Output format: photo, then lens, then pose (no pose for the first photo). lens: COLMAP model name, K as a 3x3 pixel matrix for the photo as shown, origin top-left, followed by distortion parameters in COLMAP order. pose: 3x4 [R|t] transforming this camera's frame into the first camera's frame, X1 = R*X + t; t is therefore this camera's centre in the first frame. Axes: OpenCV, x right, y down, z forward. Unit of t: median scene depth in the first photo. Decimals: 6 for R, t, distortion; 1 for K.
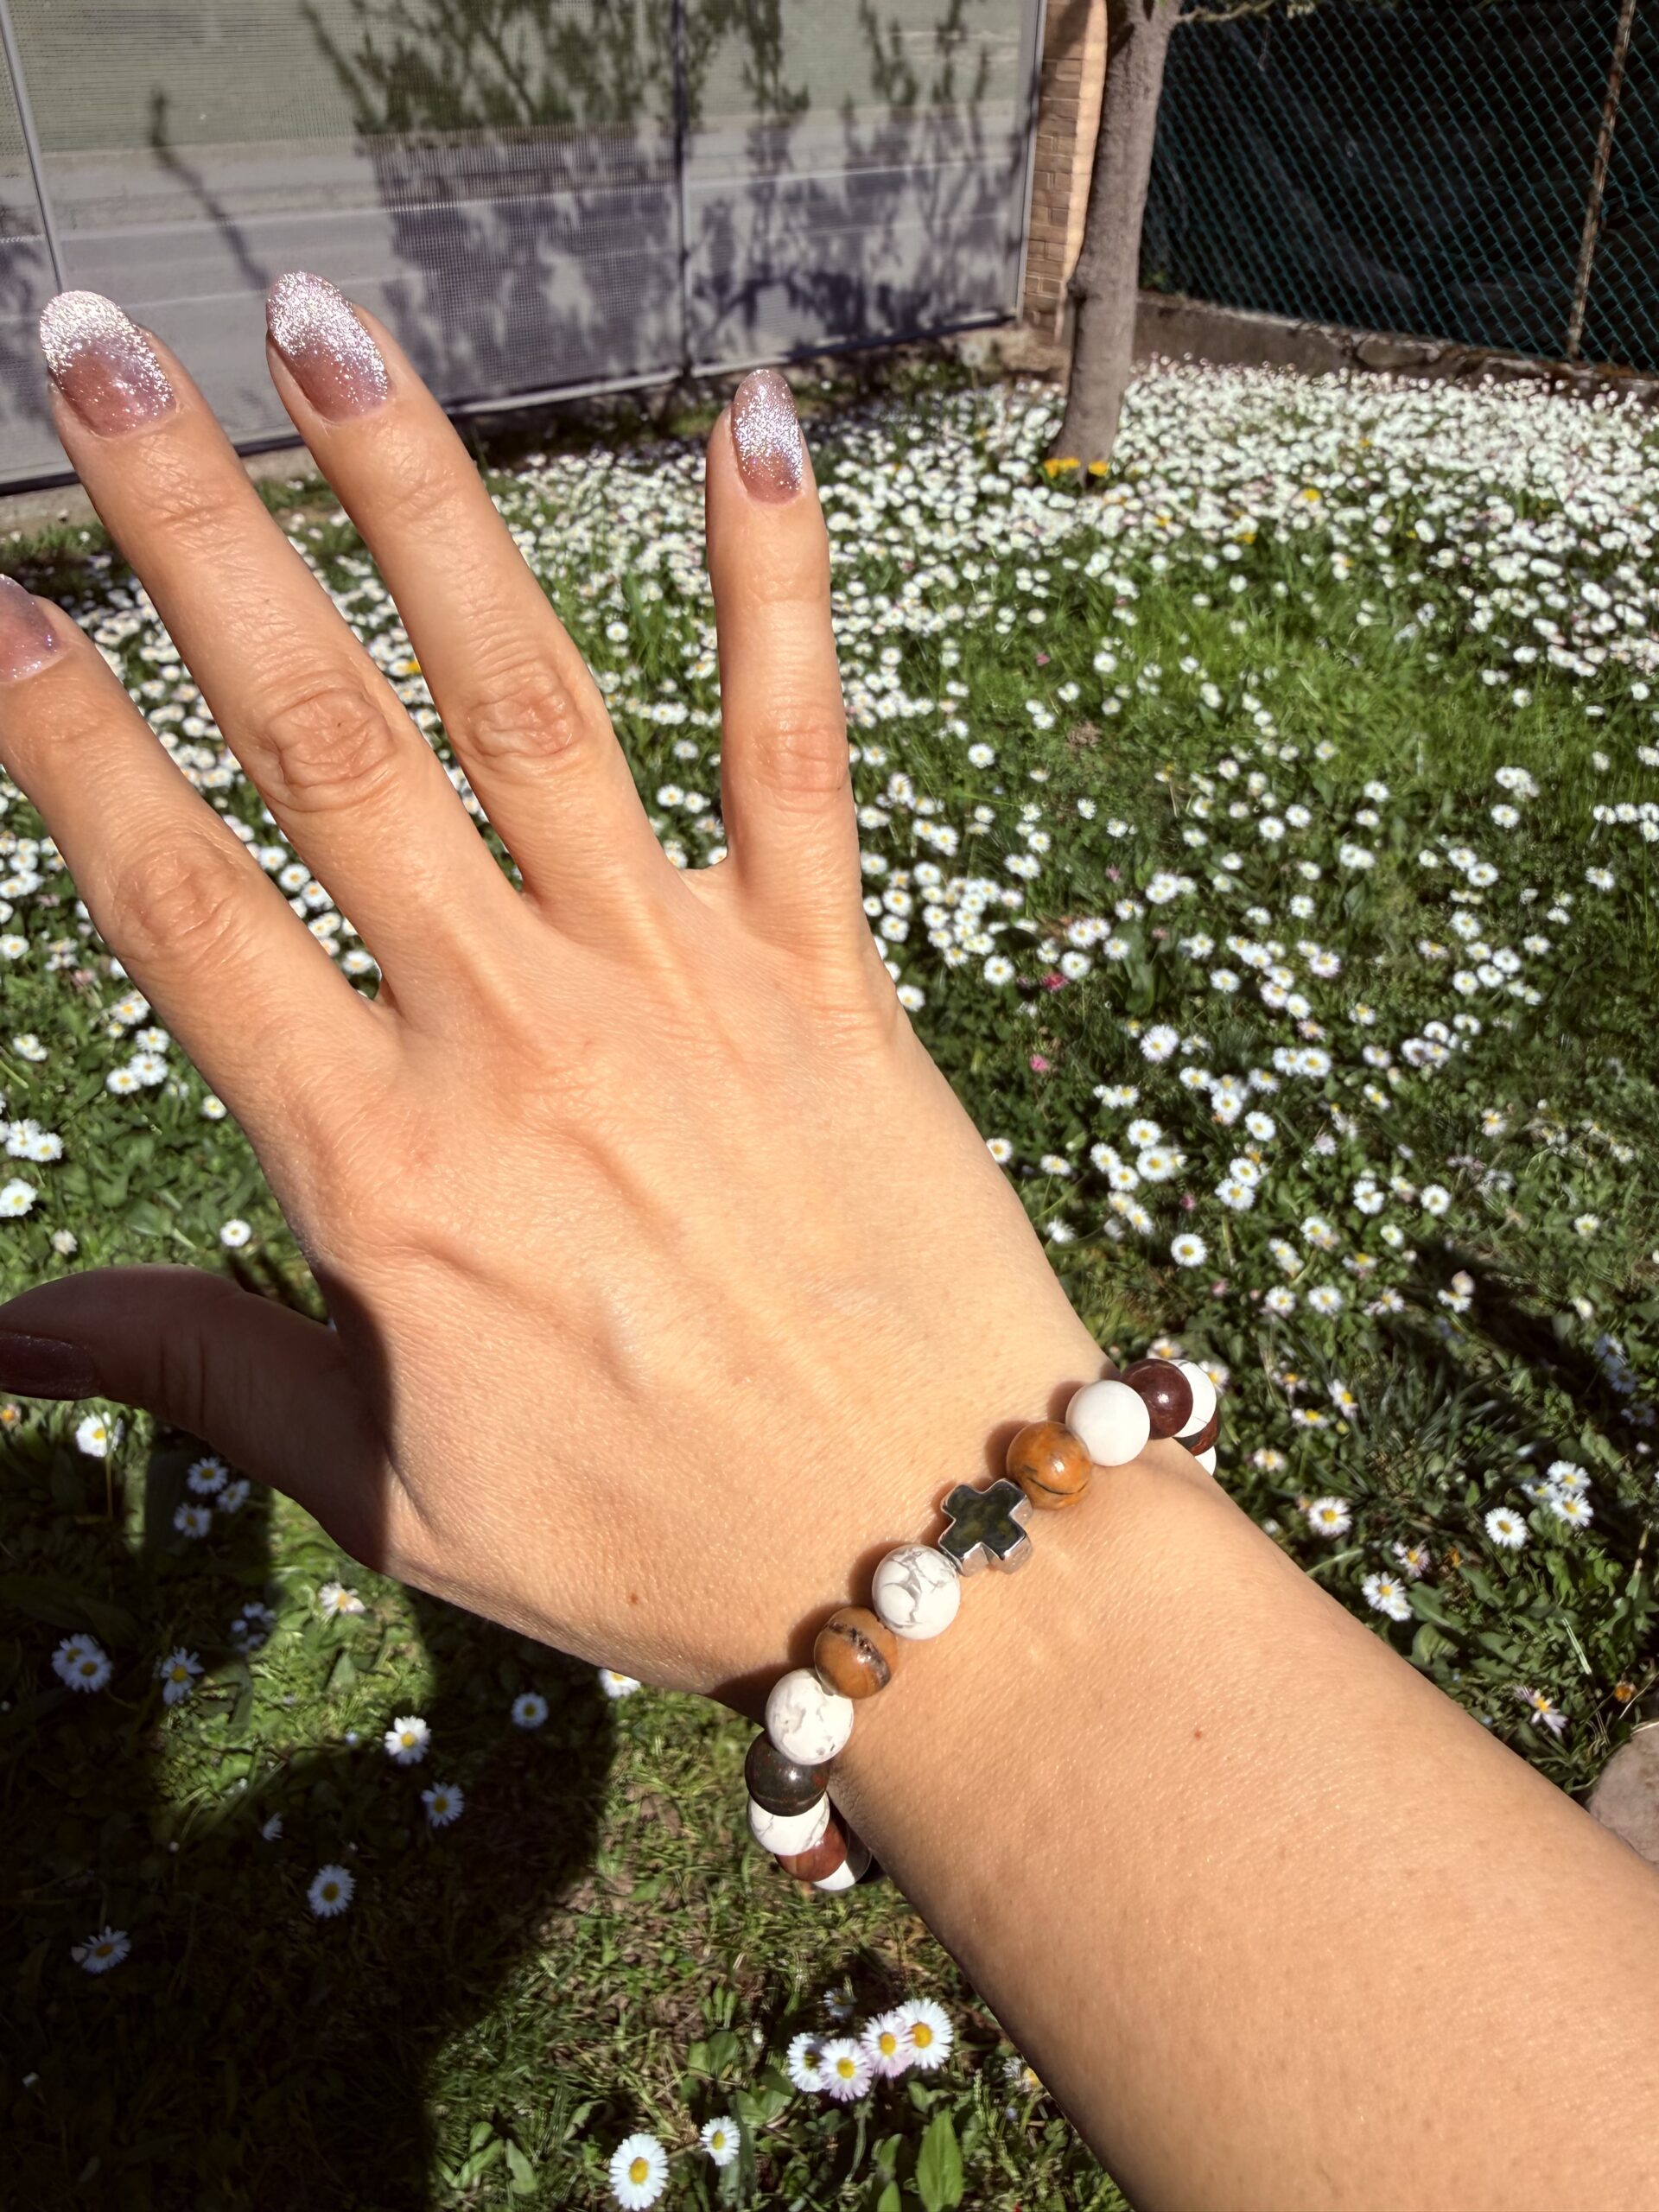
lens RADIAL K [[1632.9, 0, 824.7], [0, 1632.9, 967.9], [0, 0, 1]] dist [-0.005981, 0.010968]
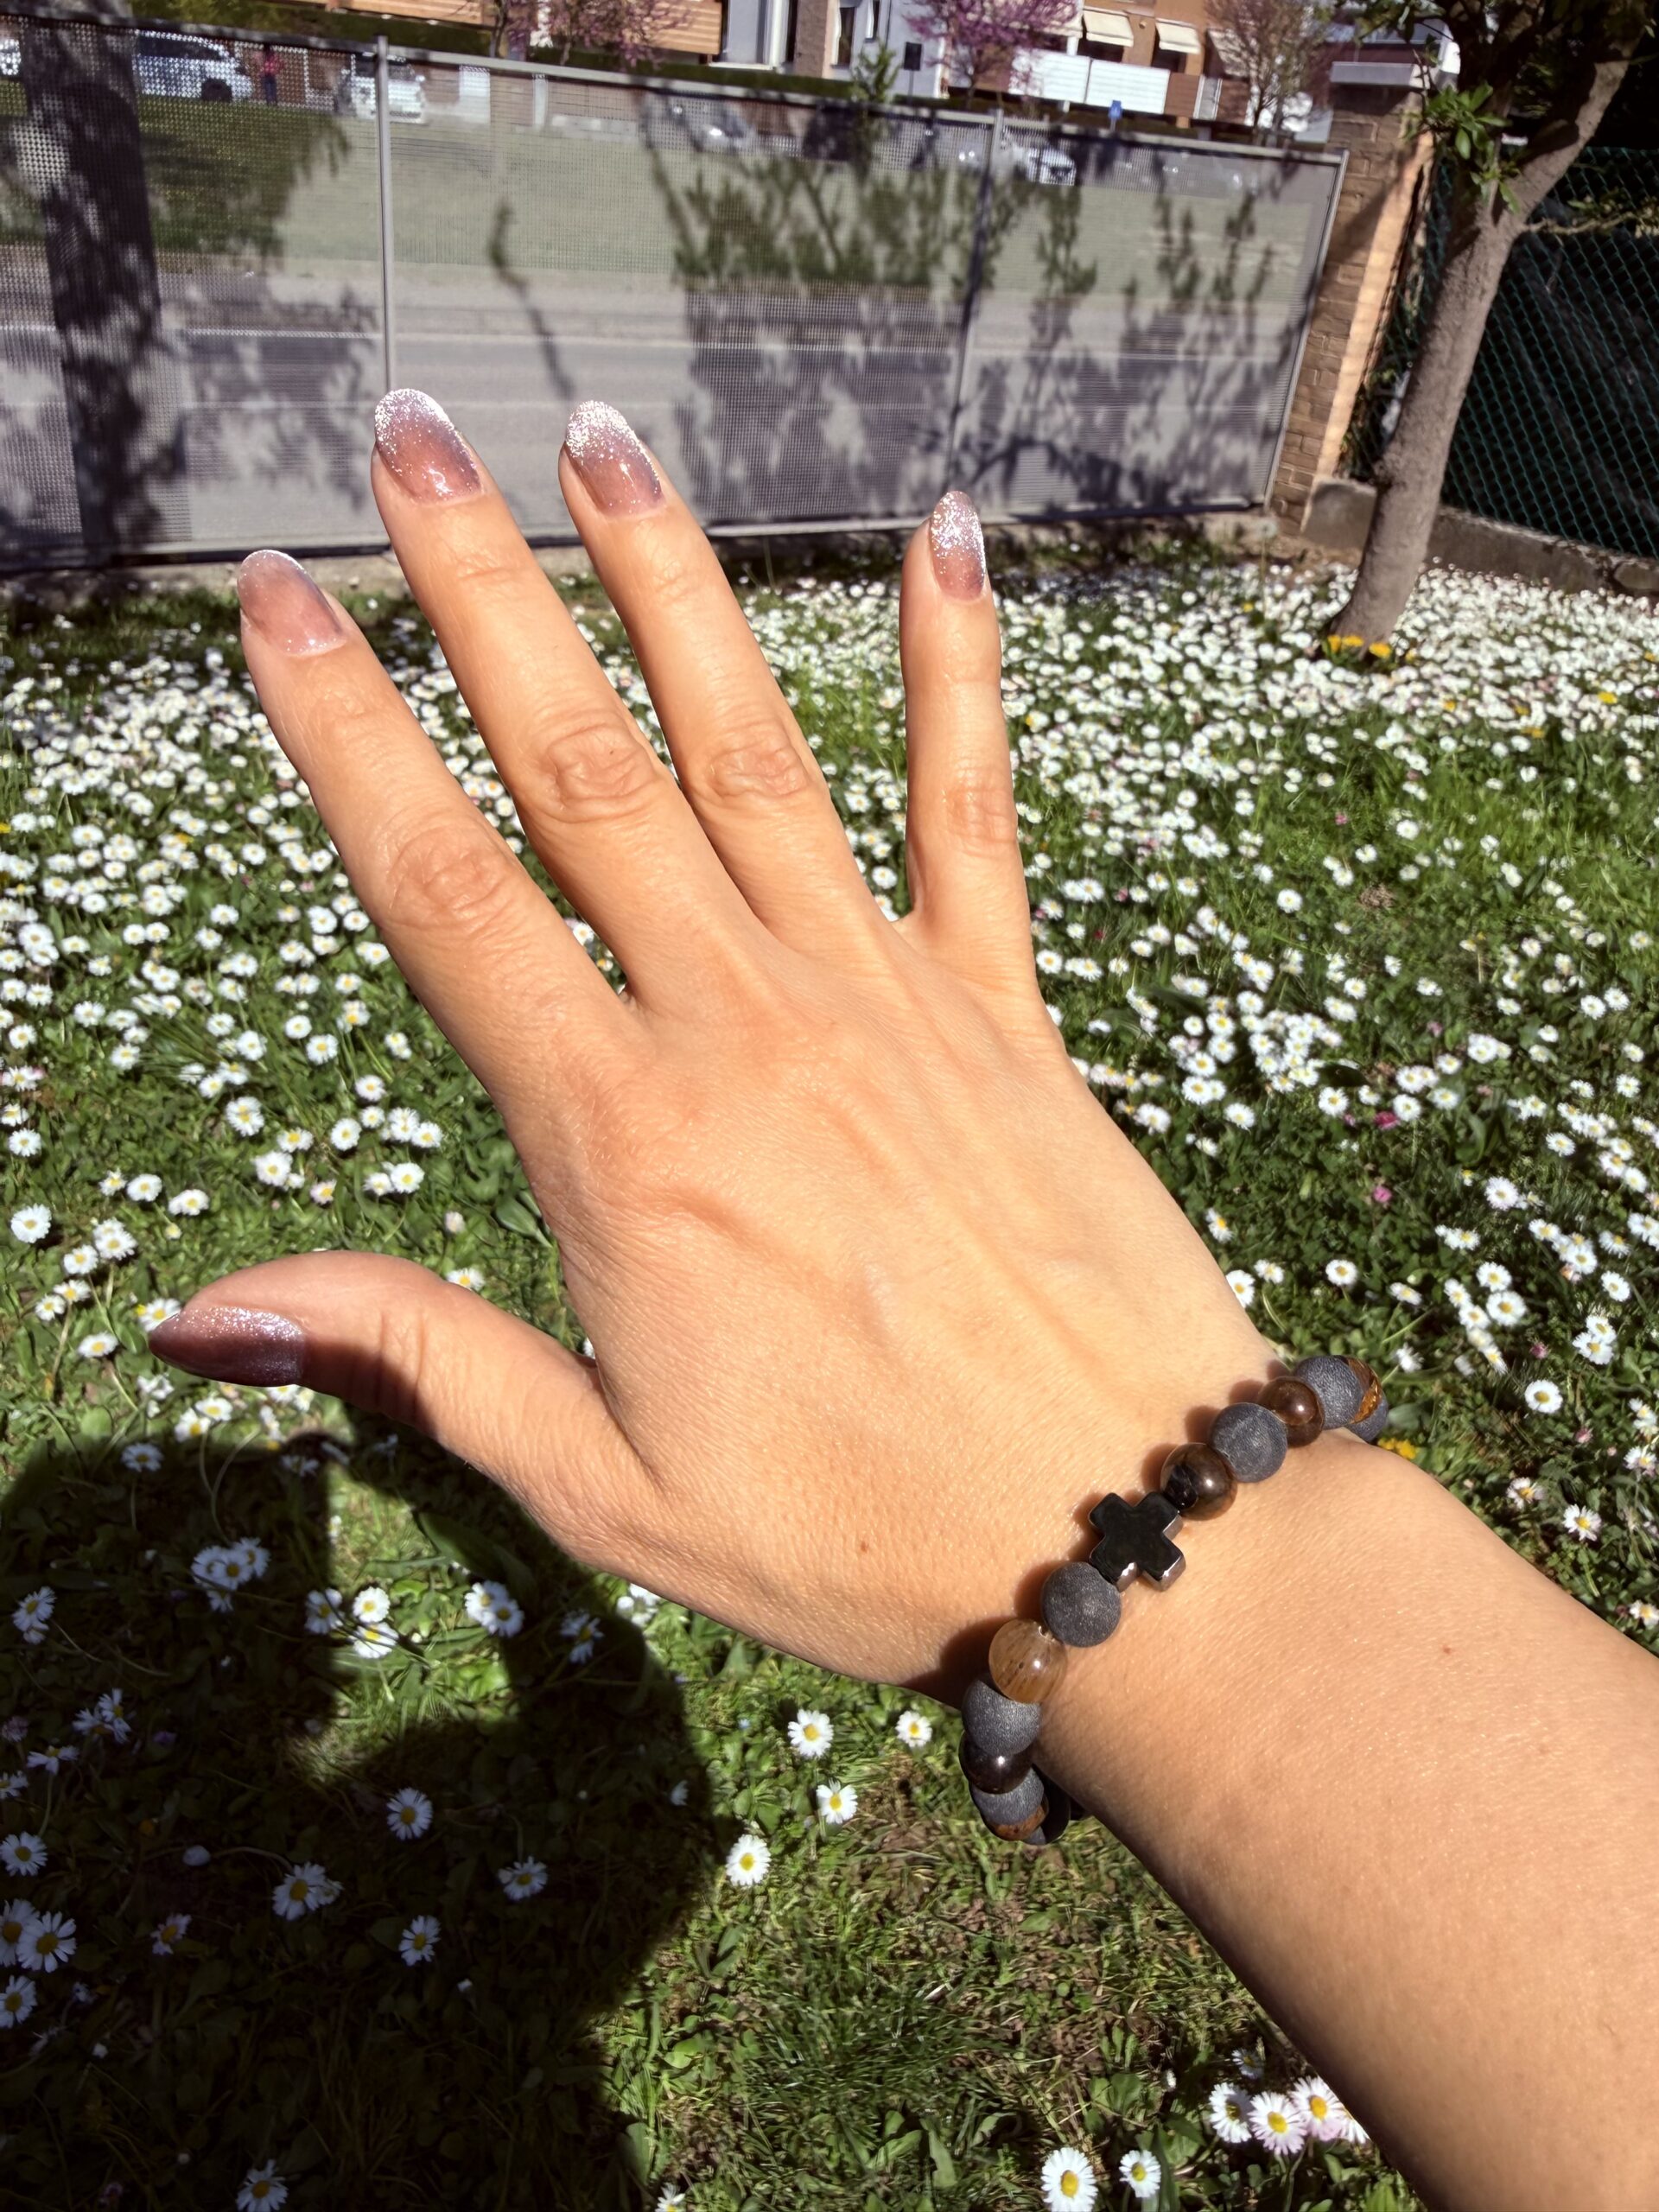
lens RADIAL K [[1630.7, 0, 821.6], [0, 1630.7, 1003.9], [0, 0, 1]] dist [-0.007970, 0.011362]
pose [[0.987365, 0.134305, -0.084095, -0.113382], [-0.139774, 0.988183, -0.062904, 0.043399], [0.074653, 0.073864, 0.994470, -0.023831]]
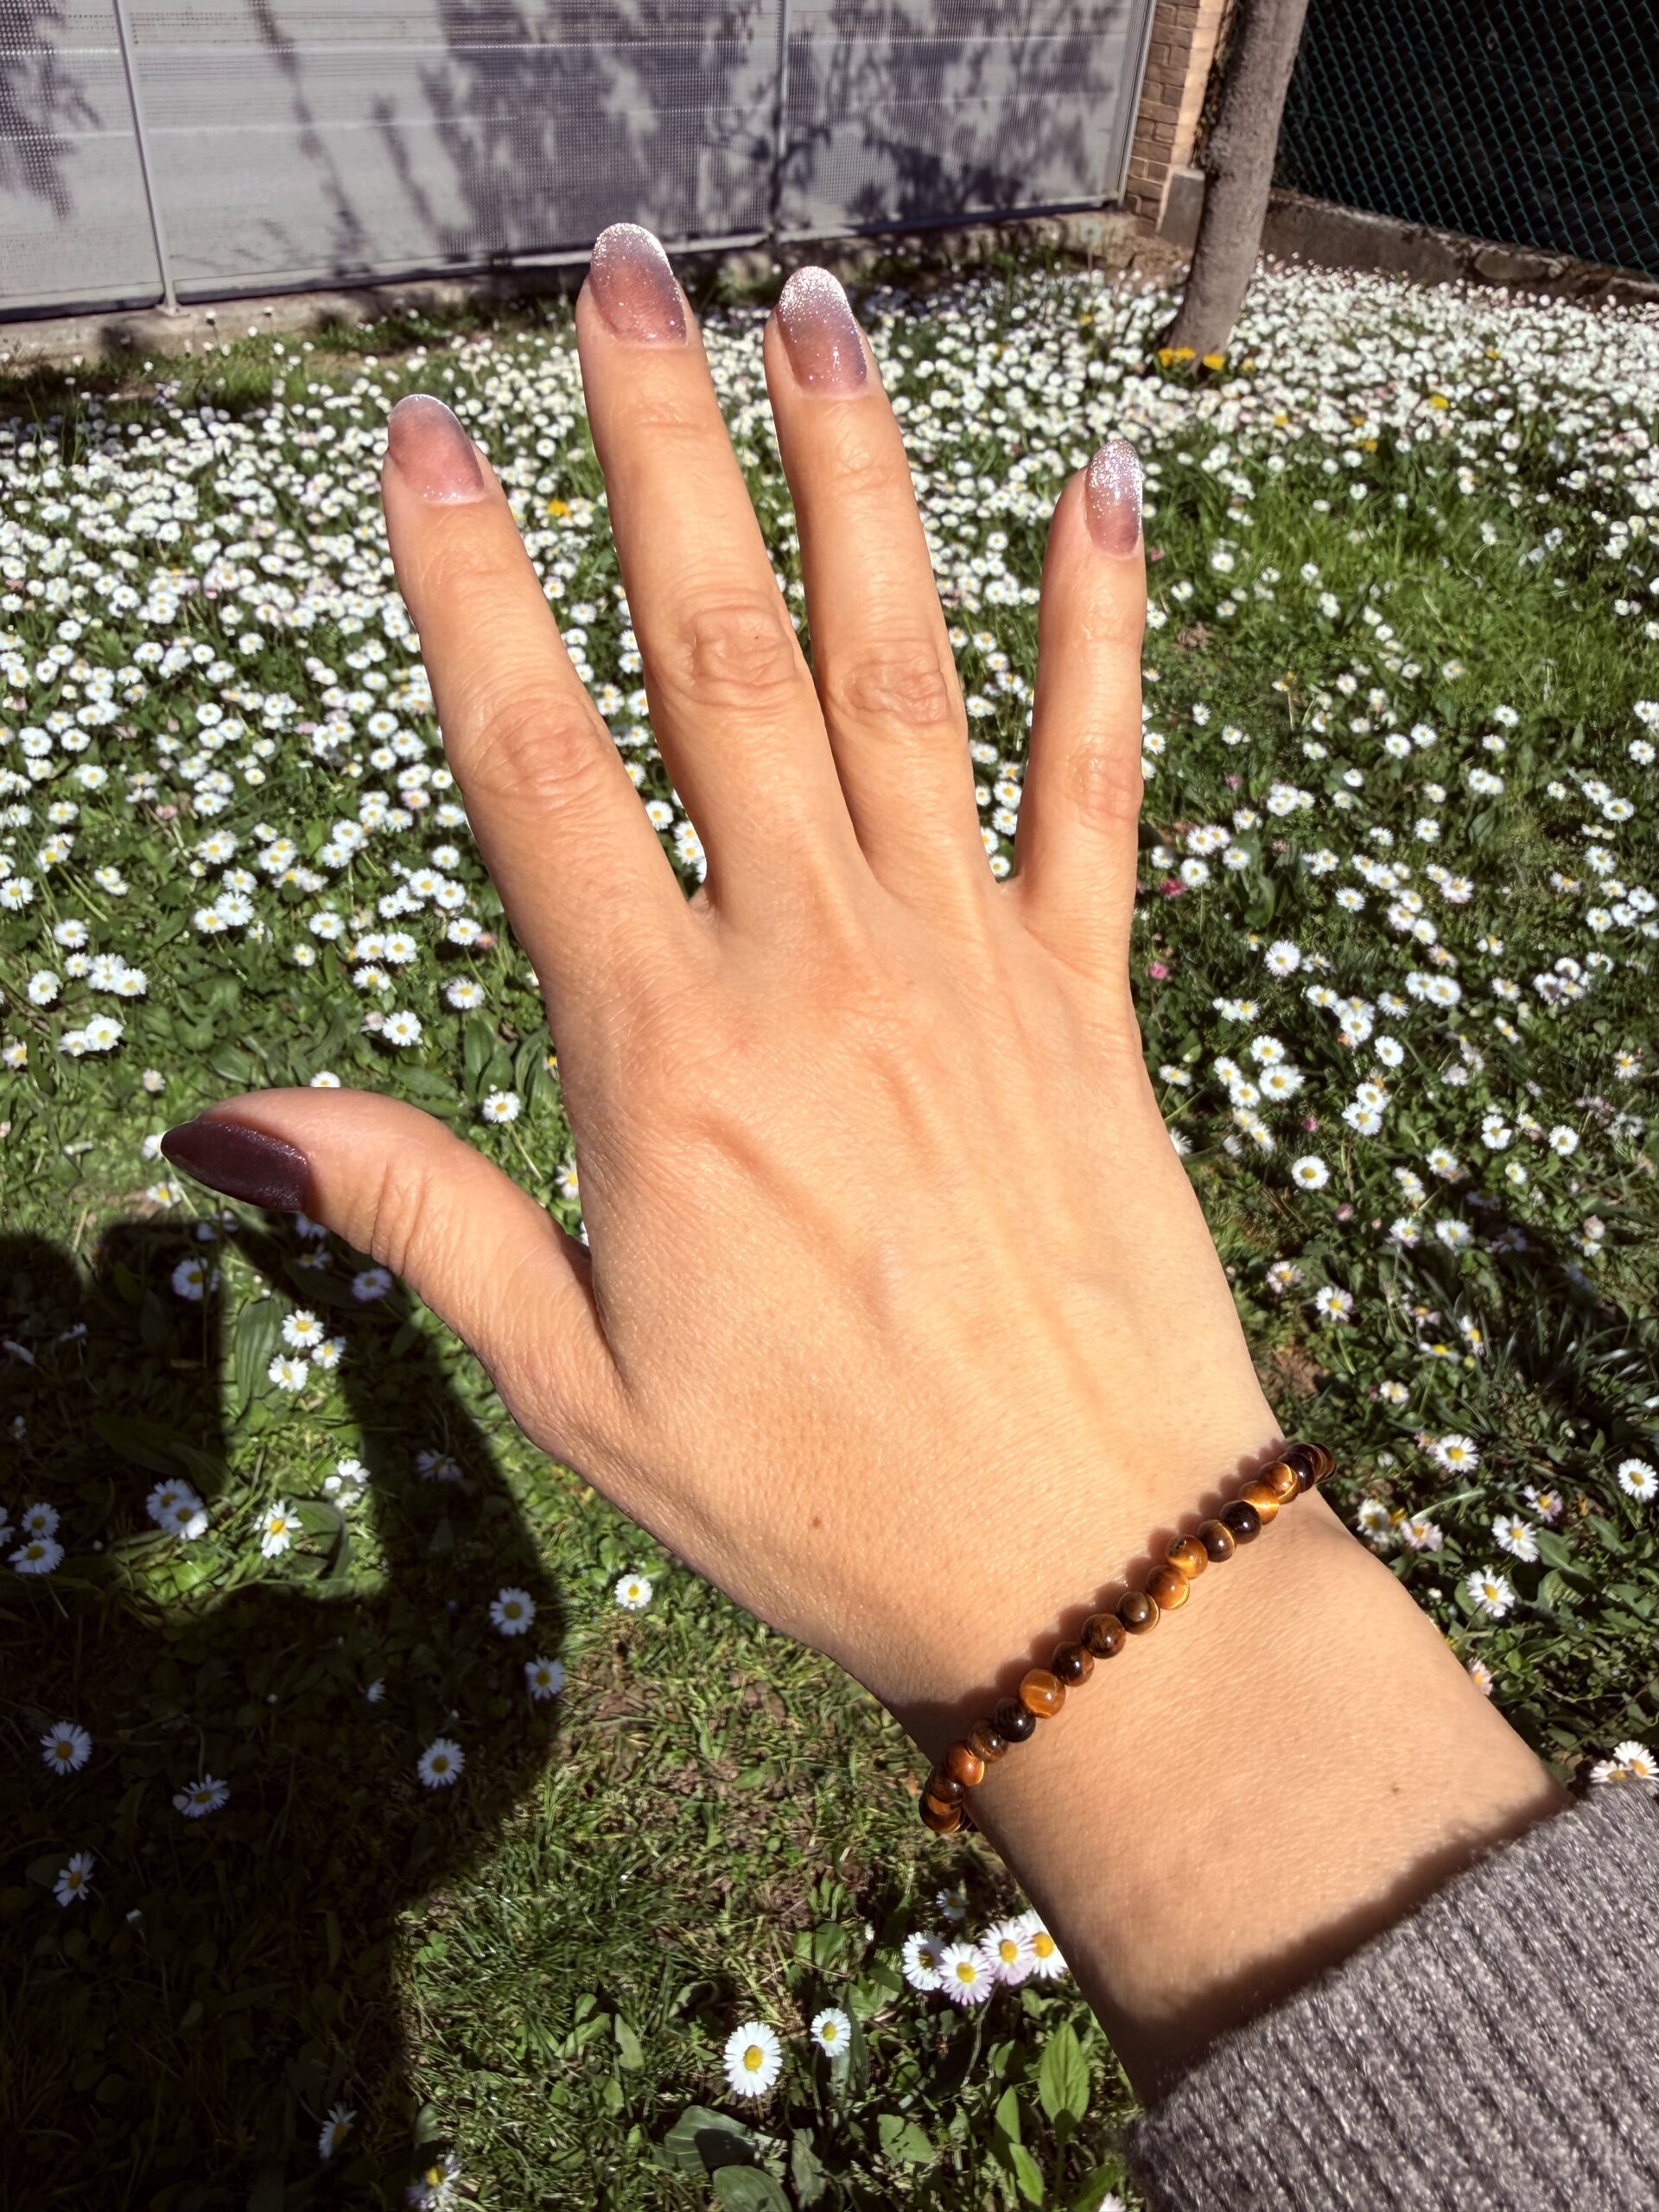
lens RADIAL K [[1627.3, 0, 831.6], [0, 1627.3, 1010.6], [0, 0, 1]] dist [-0.010496, 0.013744]
pose [[0.997418, 0.071584, -0.005744, -0.043238], [-0.070827, 0.993775, 0.085993, 0.010745], [0.011864, -0.085364, 0.996279, 0.034390]]
